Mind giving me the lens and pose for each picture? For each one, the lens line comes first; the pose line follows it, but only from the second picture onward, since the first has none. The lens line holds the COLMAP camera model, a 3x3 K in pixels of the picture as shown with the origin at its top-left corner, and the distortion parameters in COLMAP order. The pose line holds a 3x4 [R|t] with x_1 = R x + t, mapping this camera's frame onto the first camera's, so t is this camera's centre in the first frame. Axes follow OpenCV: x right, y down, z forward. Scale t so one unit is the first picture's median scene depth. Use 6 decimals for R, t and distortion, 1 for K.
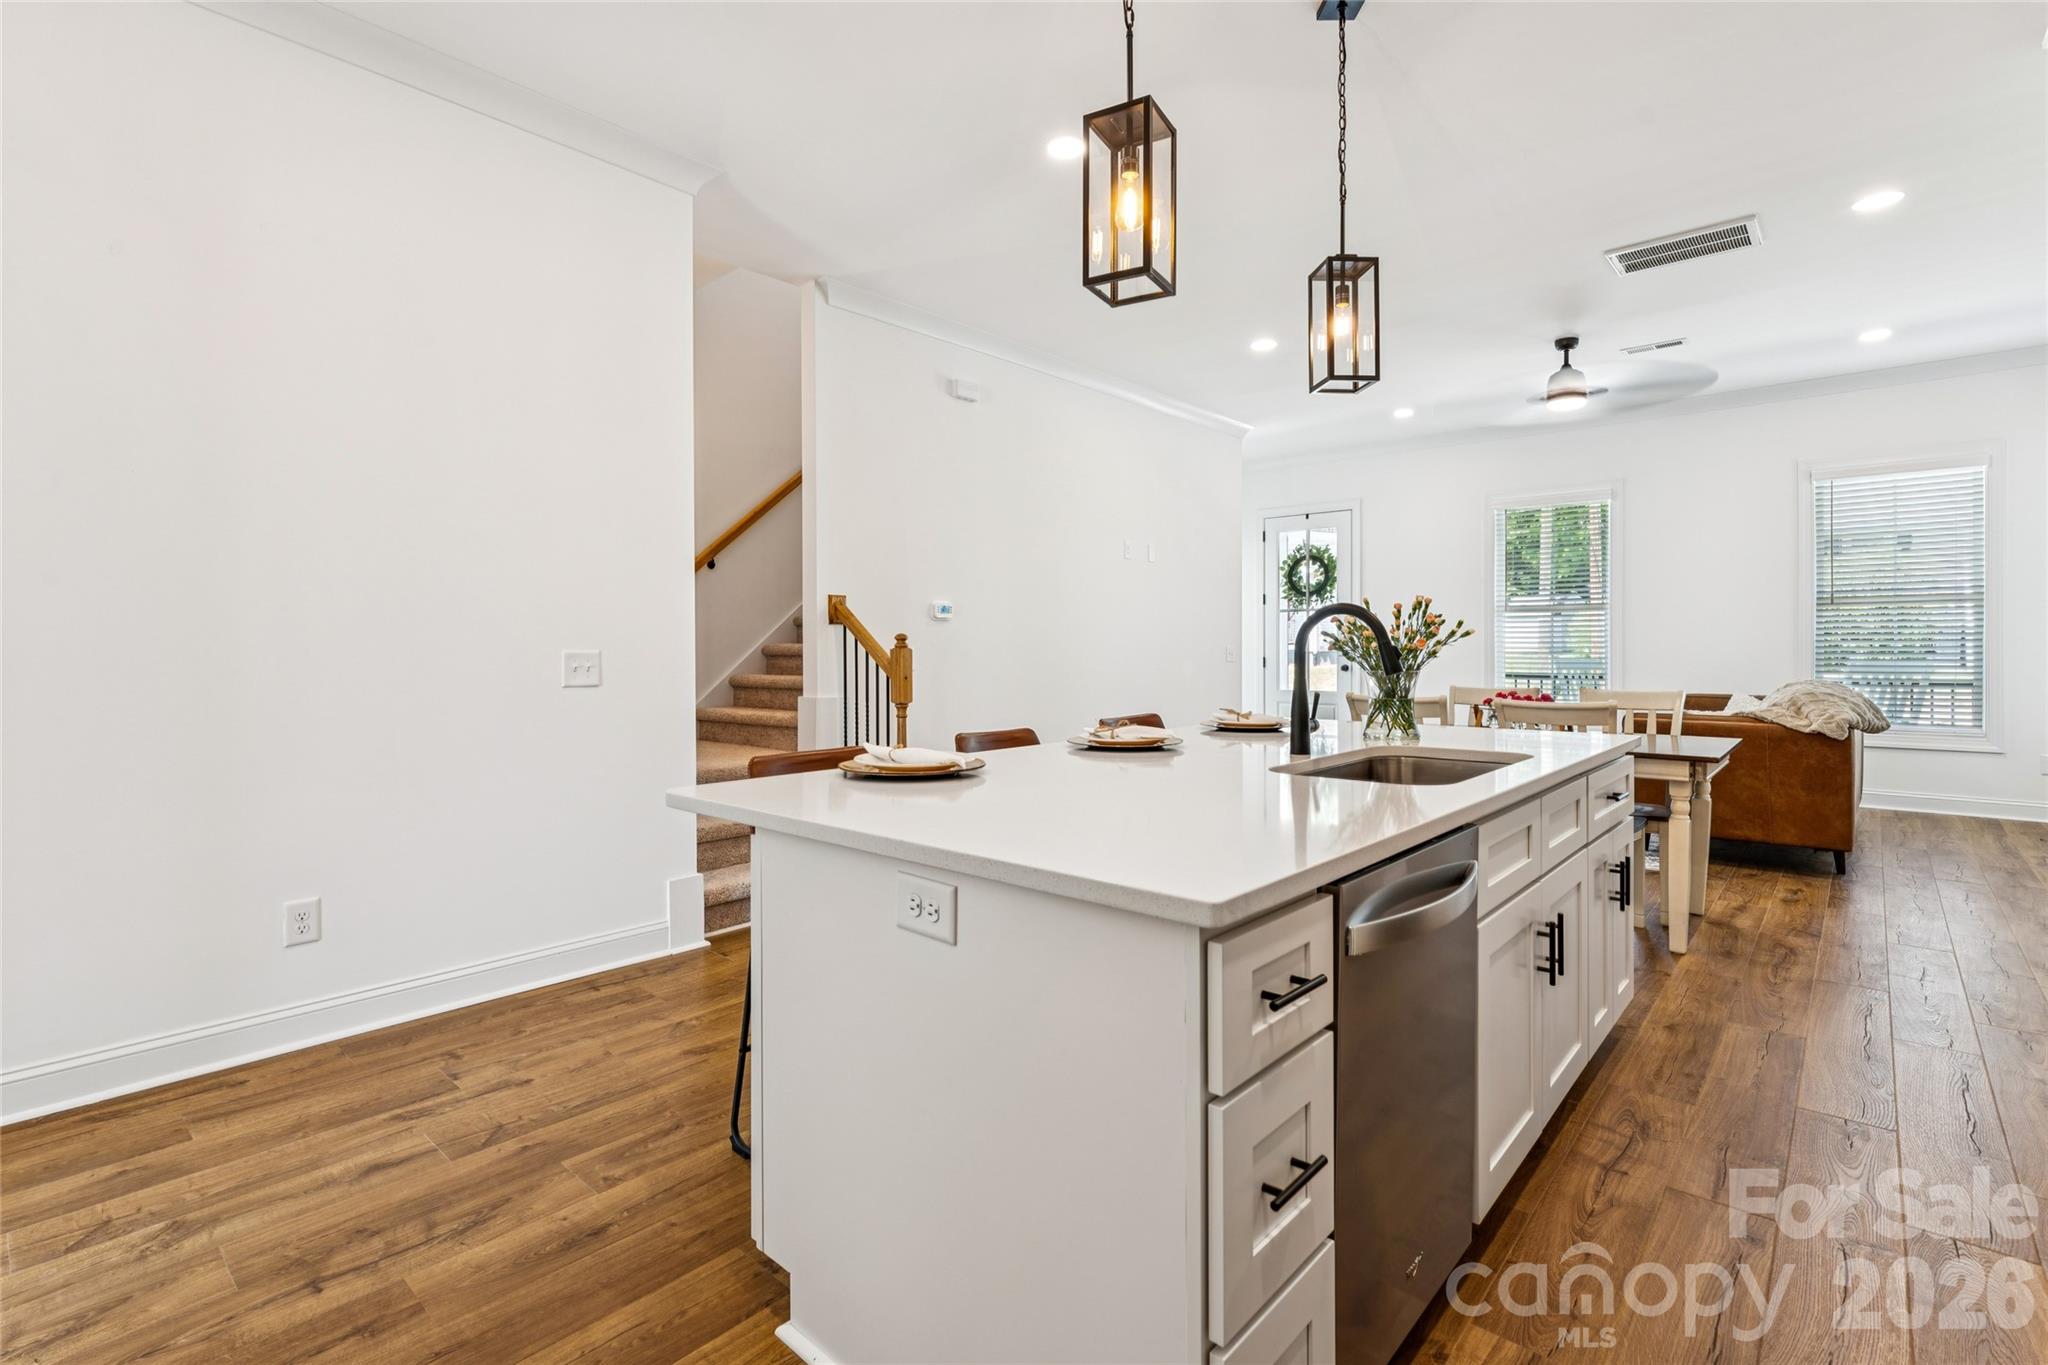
lens RADIAL K [[942.7, 0, 1021.9], [0, 942.7, 644.4], [0, 0, 1]] dist [-0.000051, 0.000066]
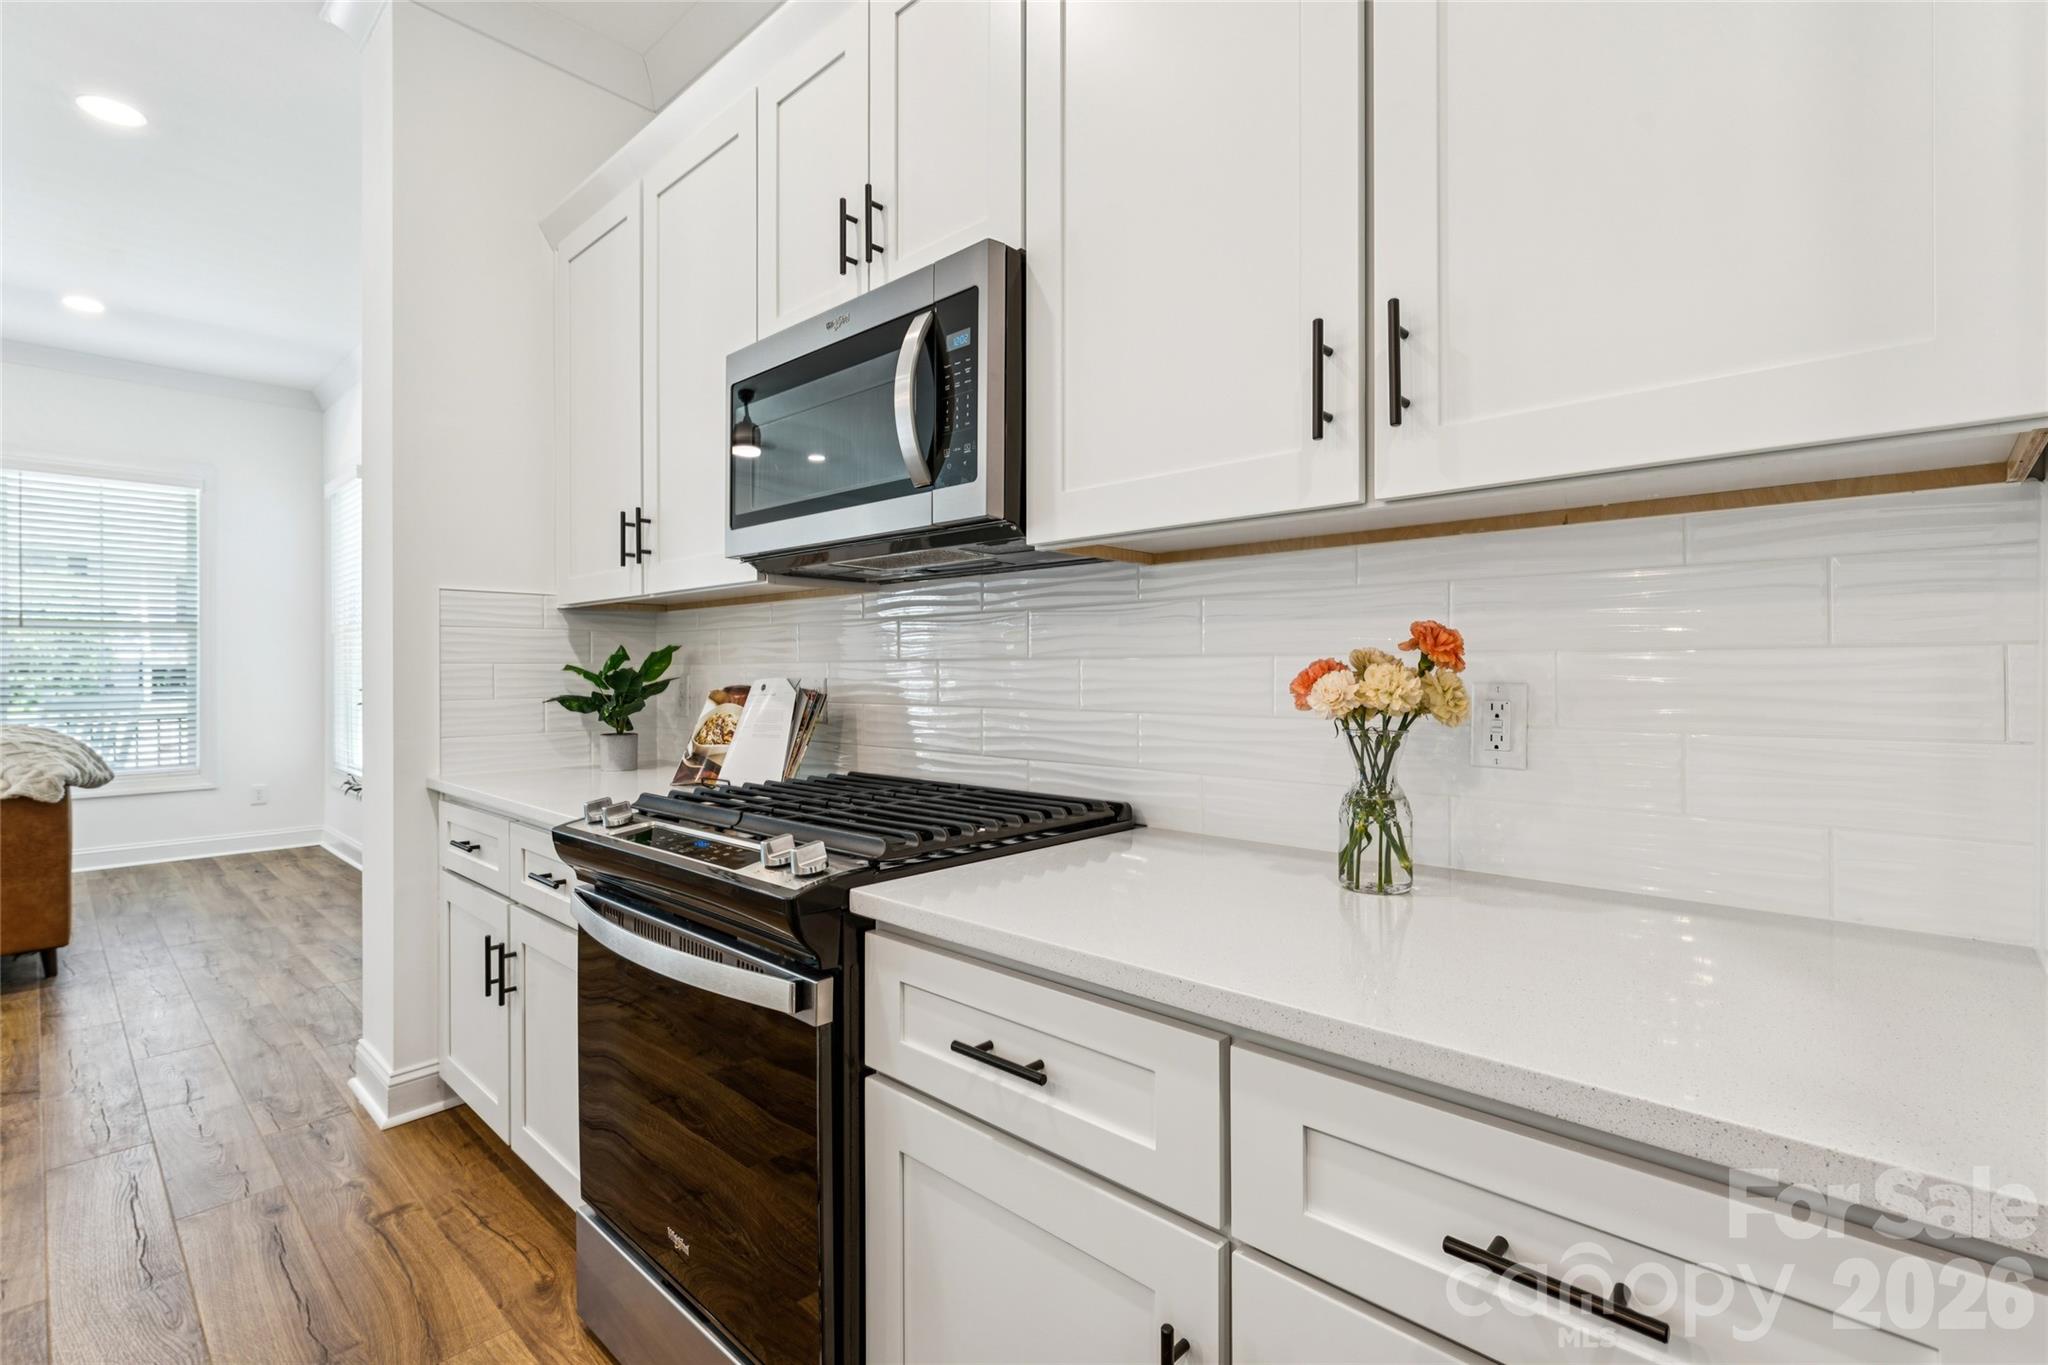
lens RADIAL K [[935.1, 0, 1014.0], [0, 935.1, 672.0], [0, 0, 1]] dist [0.001090, 0.000678]
pose [[0.029509, 0.001803, 0.999563, 0.131662], [0.003845, 0.999991, -0.001918, 0.000207], [-0.999557, 0.003900, 0.029502, 0.197106]]
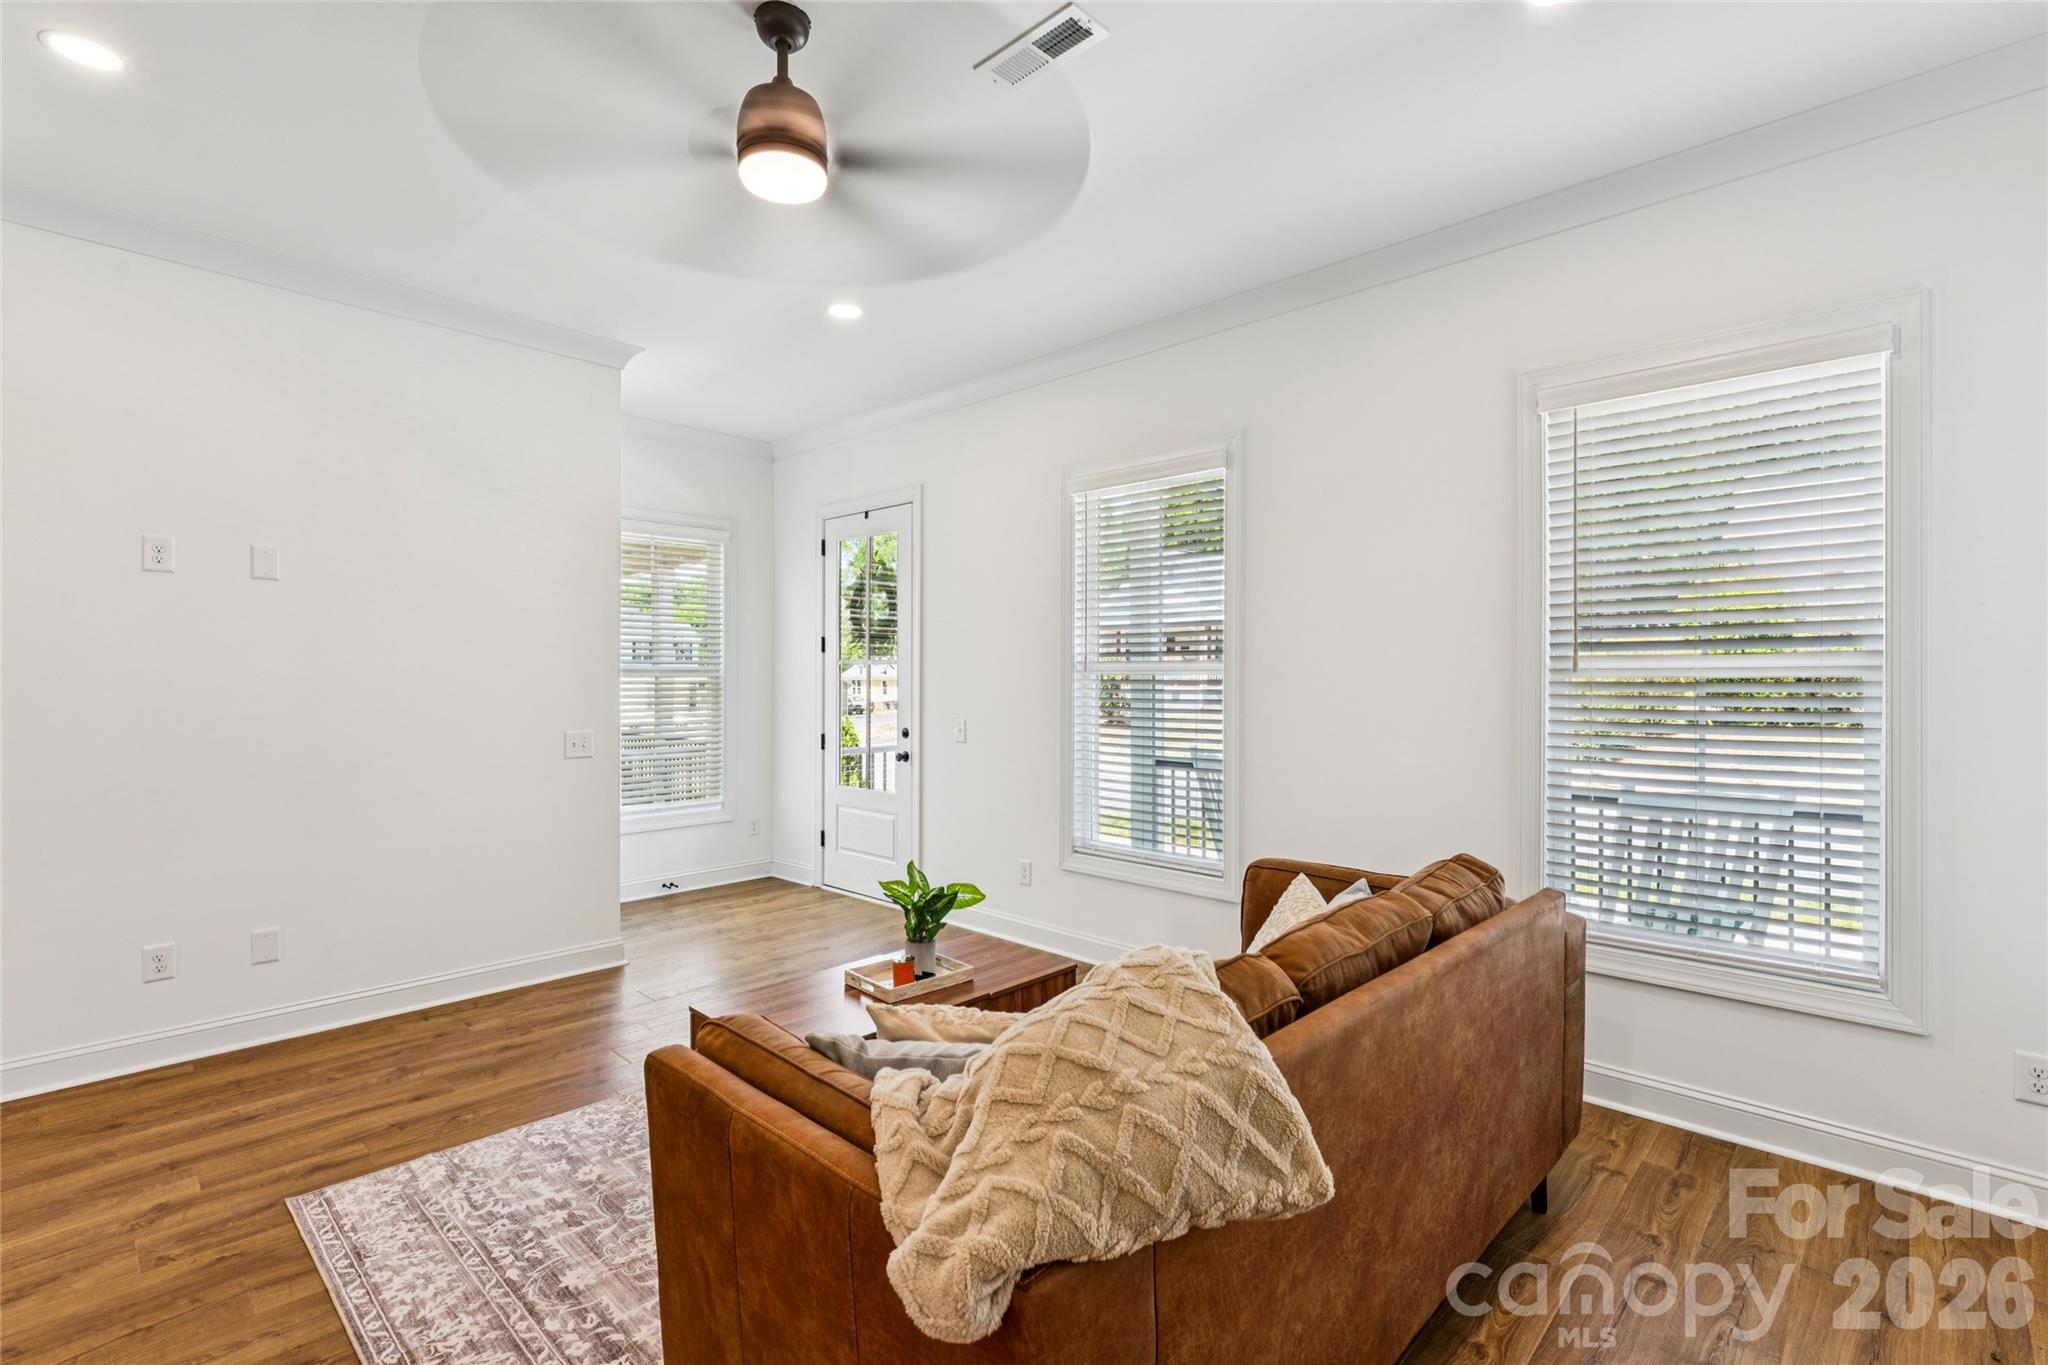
lens RADIAL K [[935.1, 0, 1014.0], [0, 935.1, 672.0], [0, 0, 1]] dist [0.001090, 0.000678]
pose [[0.999300, 0.006800, -0.036778, 0.866878], [-0.006889, 0.999974, -0.002292, -0.059067], [0.036762, 0.002544, 0.999321, 0.758490]]
